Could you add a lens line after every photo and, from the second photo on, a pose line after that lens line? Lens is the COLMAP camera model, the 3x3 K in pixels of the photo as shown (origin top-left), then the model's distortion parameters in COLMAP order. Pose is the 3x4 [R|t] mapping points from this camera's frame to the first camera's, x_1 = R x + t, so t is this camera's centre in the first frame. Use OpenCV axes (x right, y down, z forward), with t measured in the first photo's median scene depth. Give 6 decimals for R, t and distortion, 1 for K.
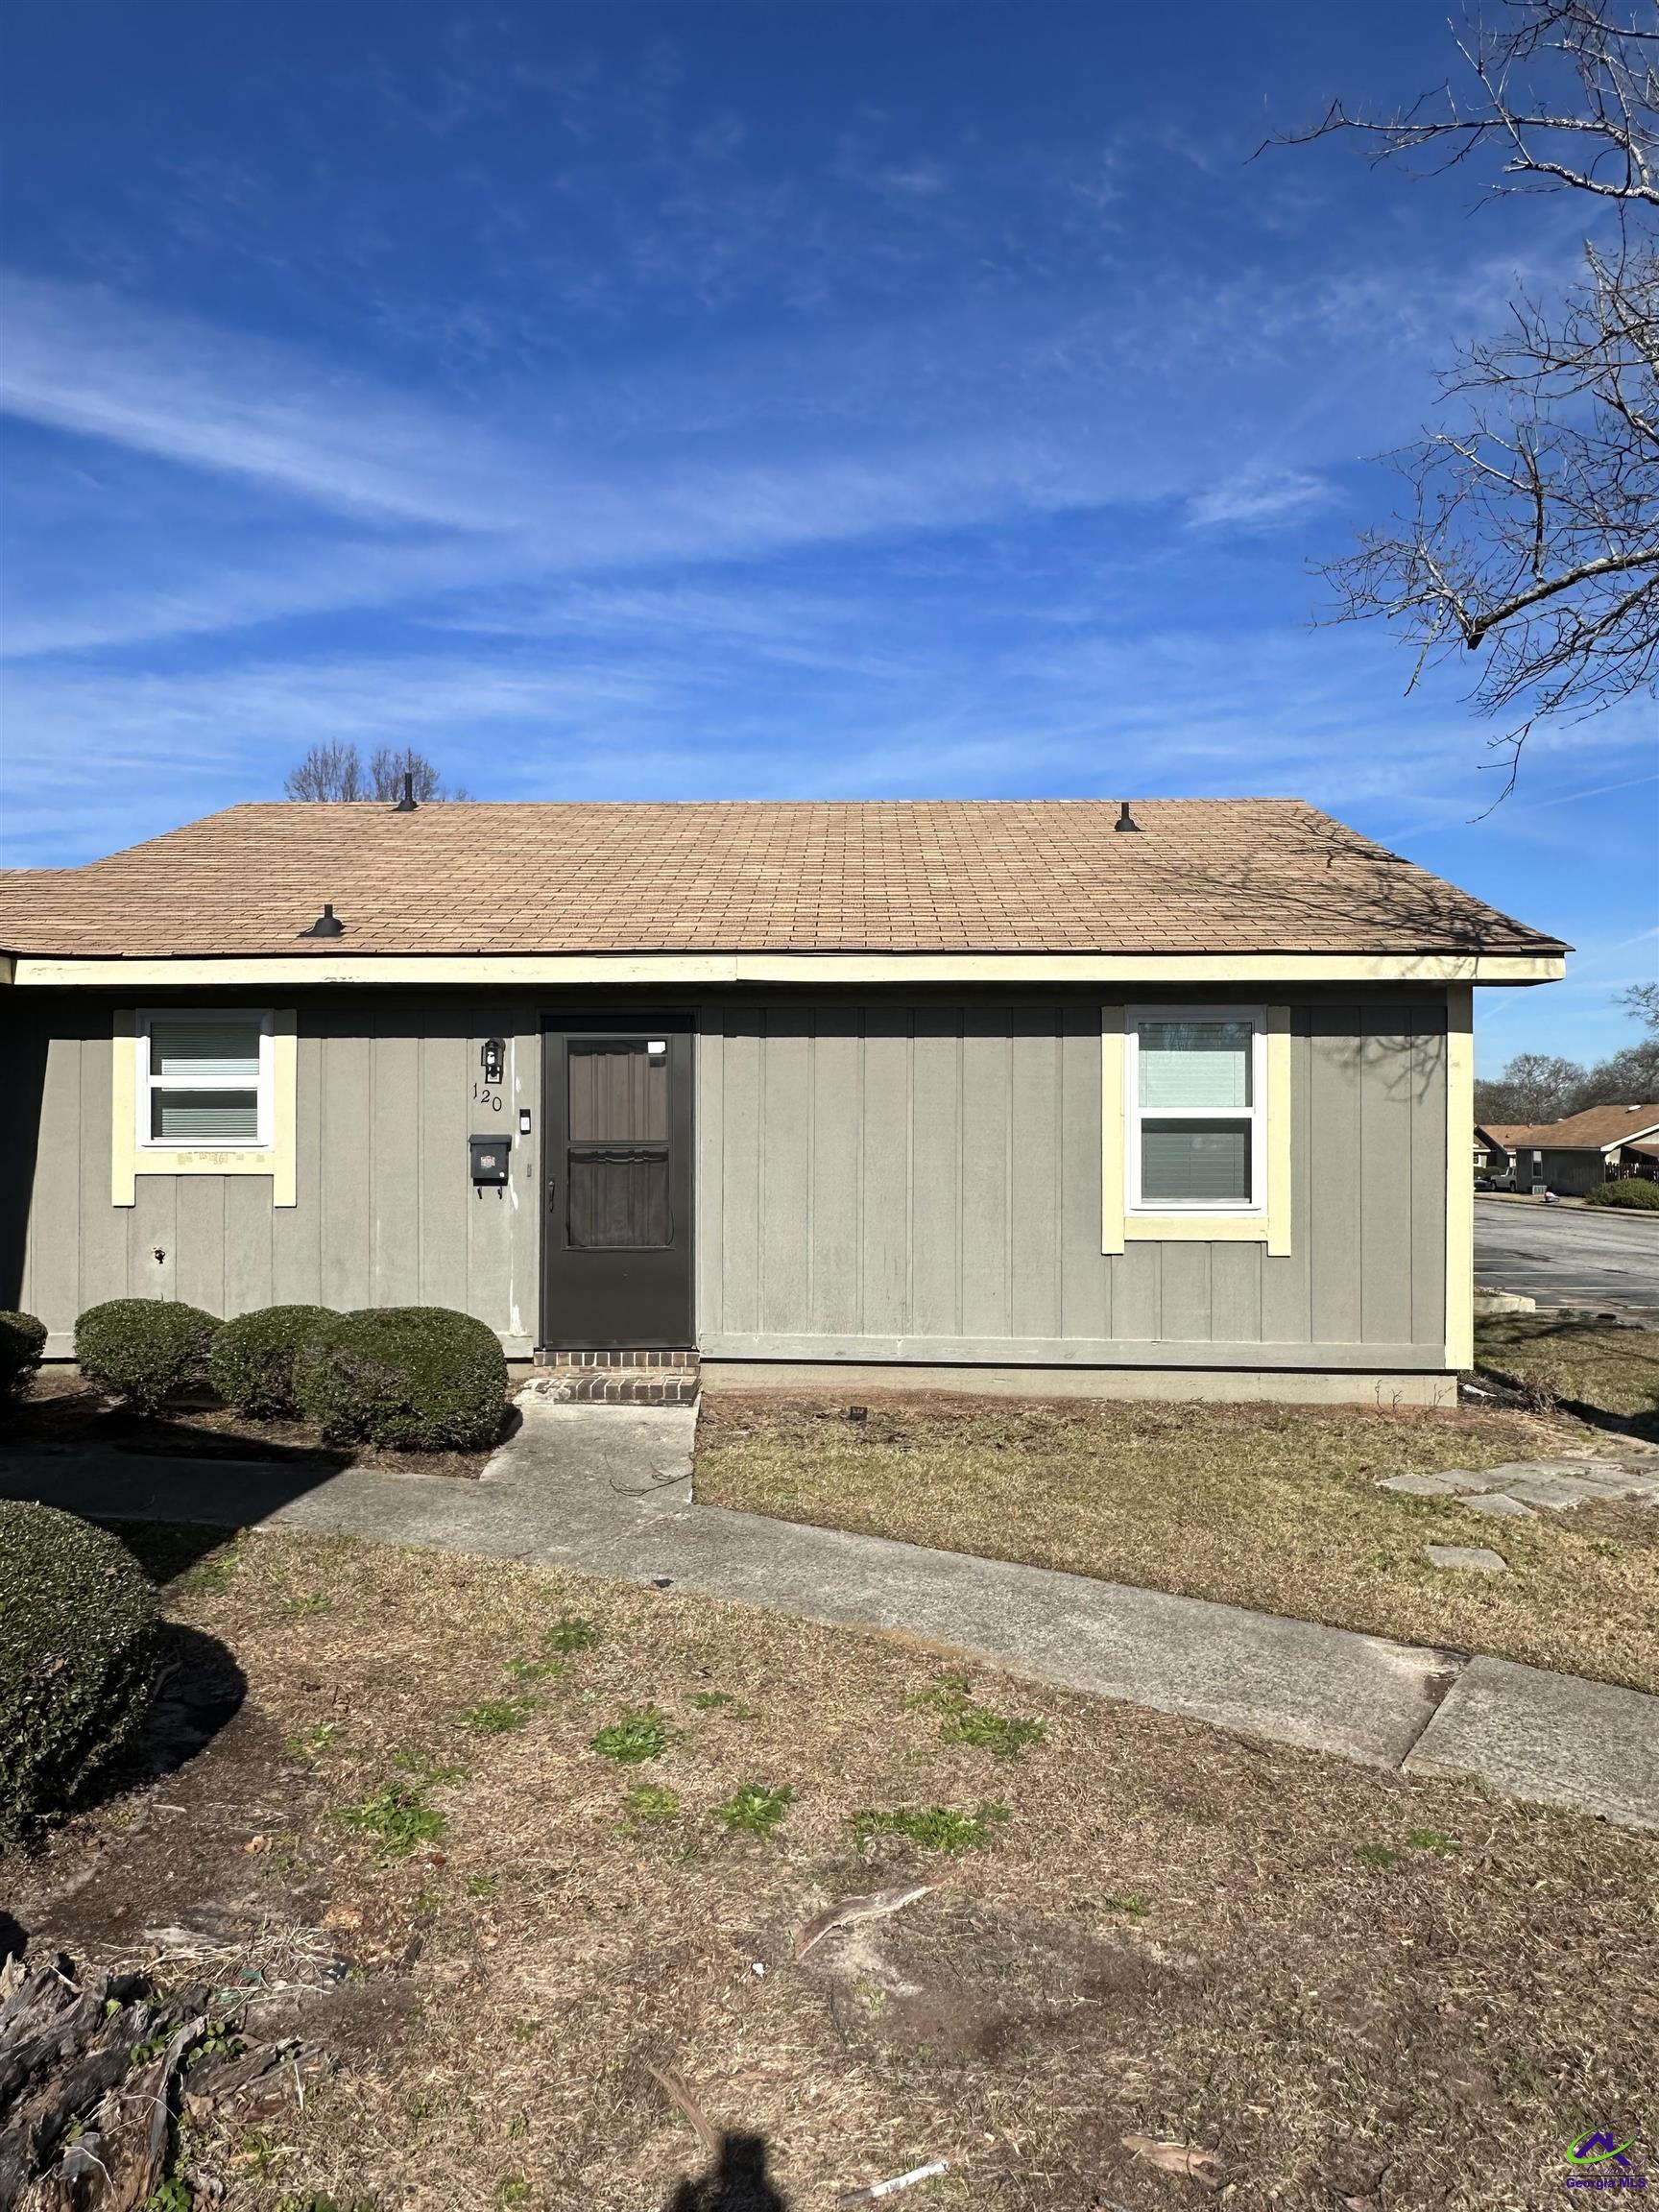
lens RADIAL K [[1412.1, 0, 828.7], [0, 1412.1, 1111.6], [0, 0, 1]] dist [0.012318, 0.004352]
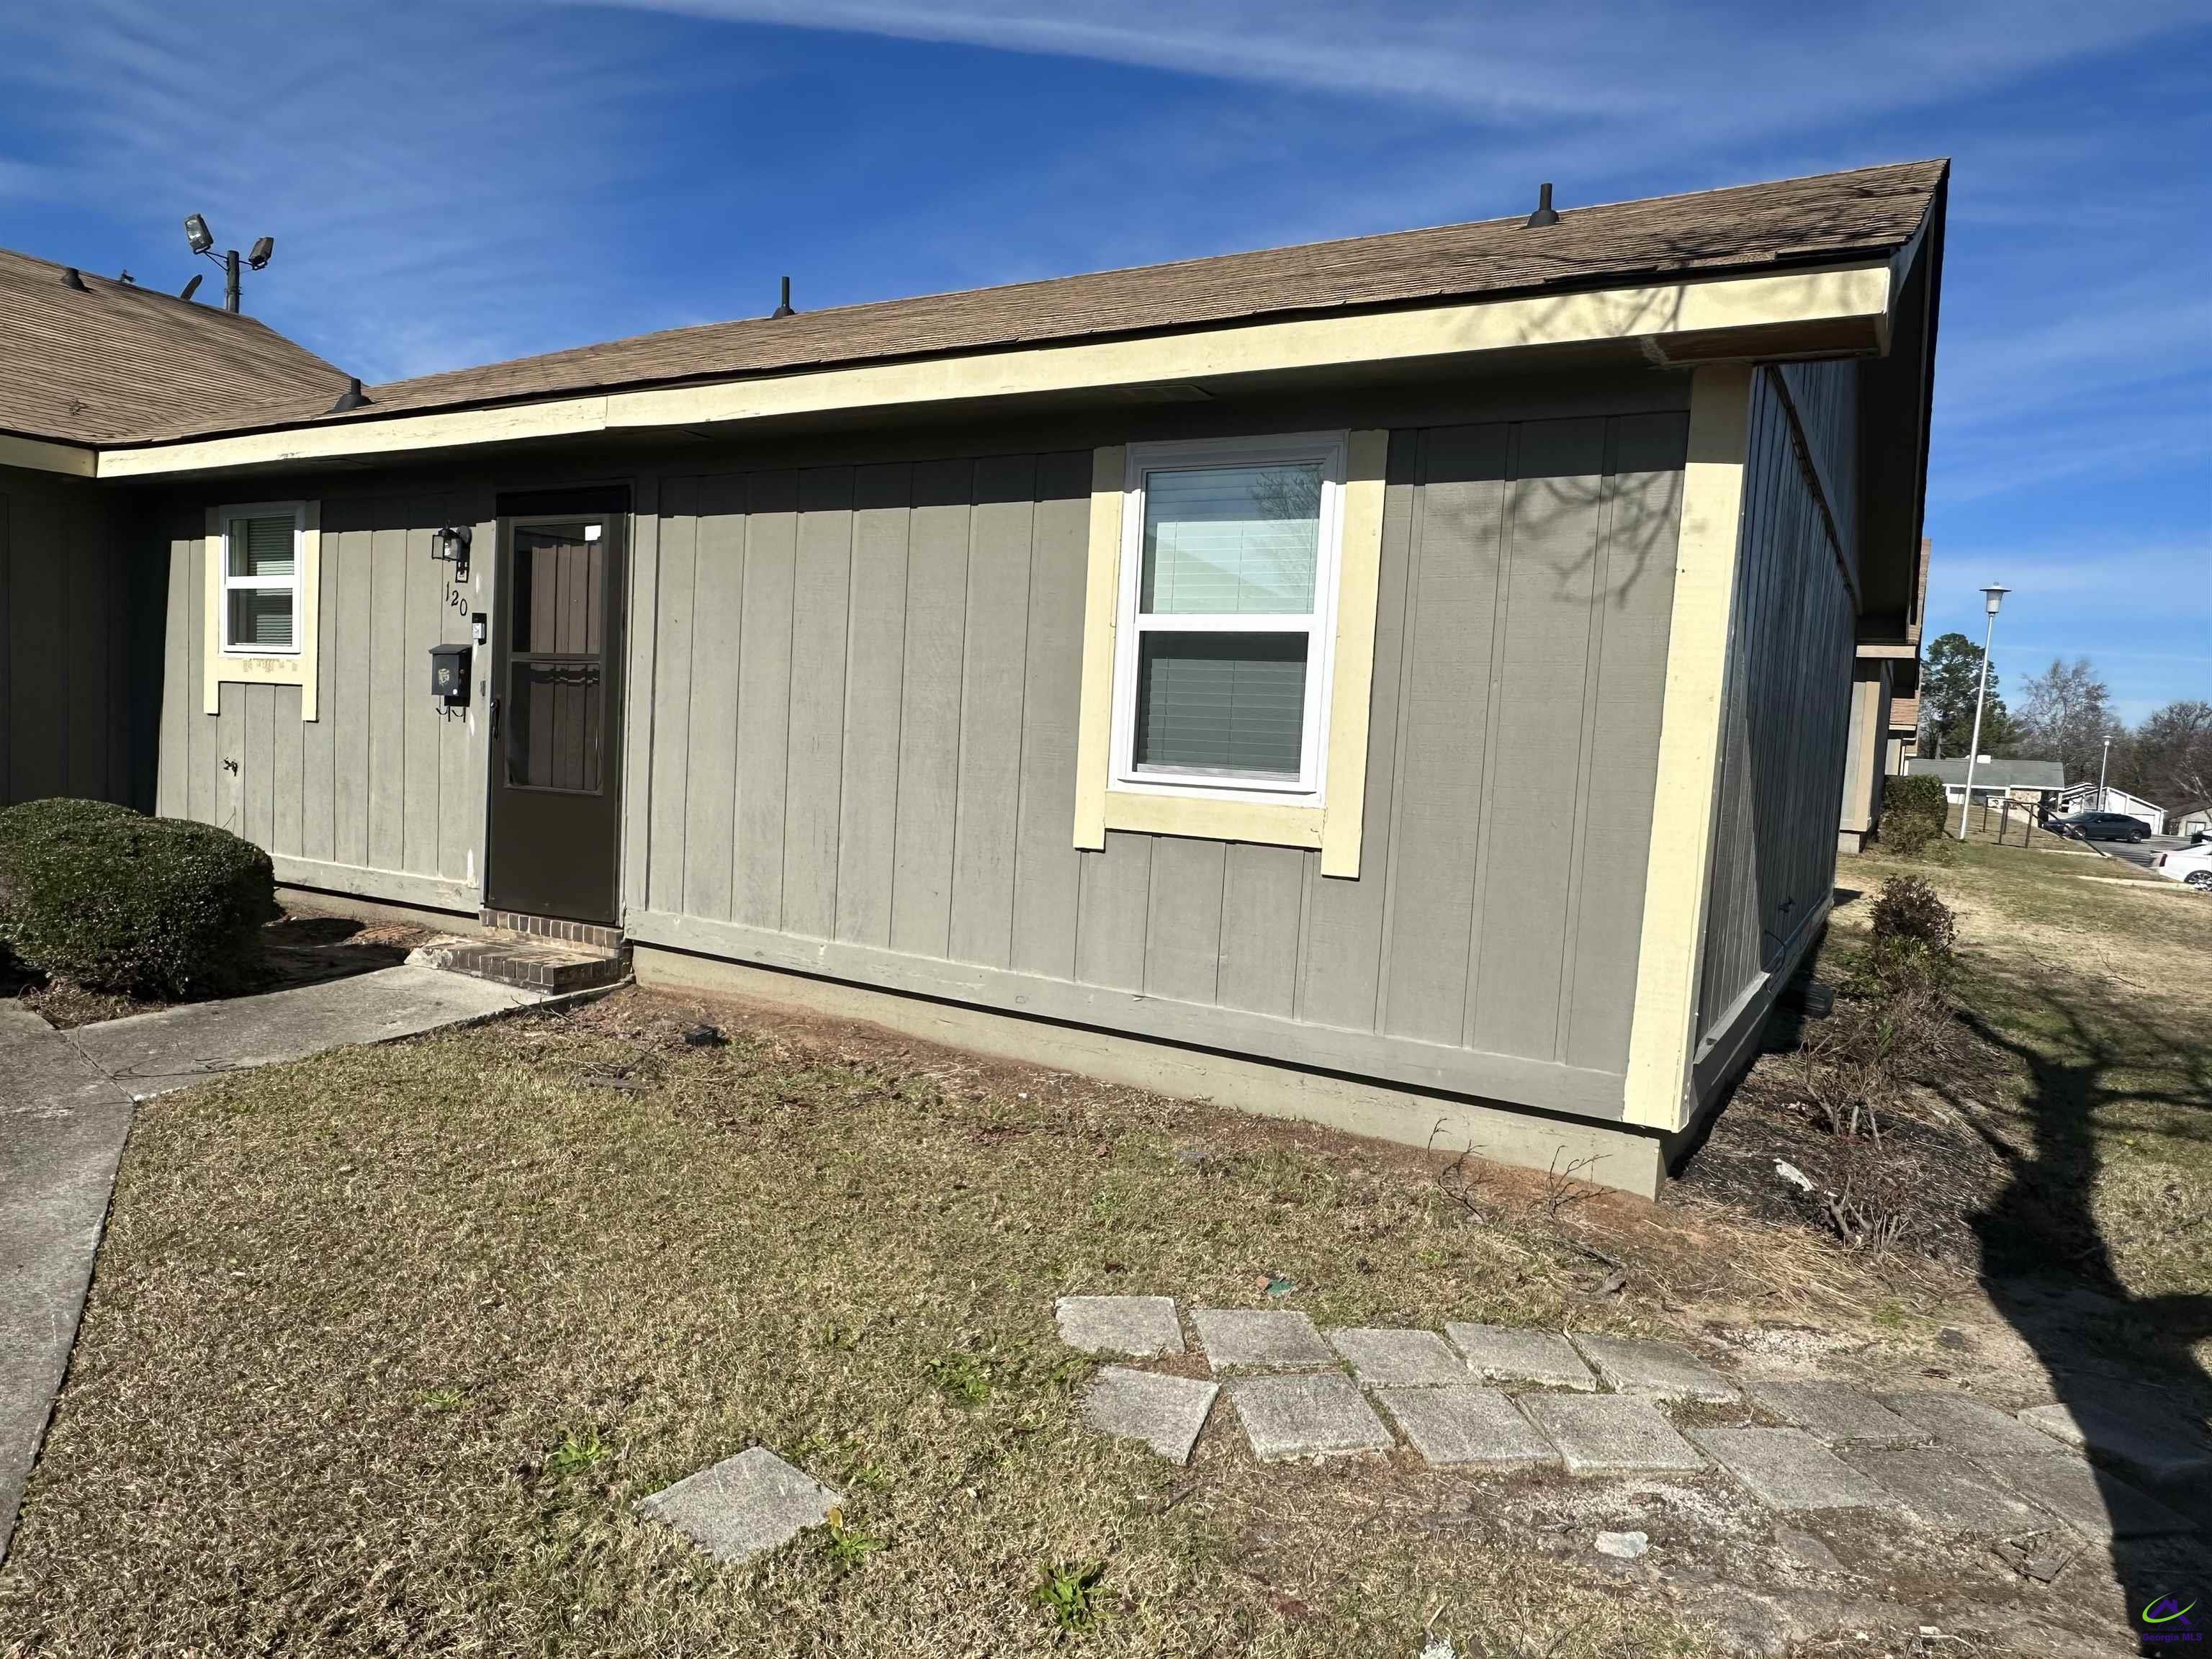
lens RADIAL K [[1412.1, 0, 1105.0], [0, 1412.1, 829.0], [0, 0, 1]] dist [0.012318, 0.004352]
pose [[0.869326, 0.077190, -0.488175, 0.511541], [-0.045587, 0.996041, 0.076314, 0.043786], [0.492133, -0.044087, 0.869403, 0.458753]]
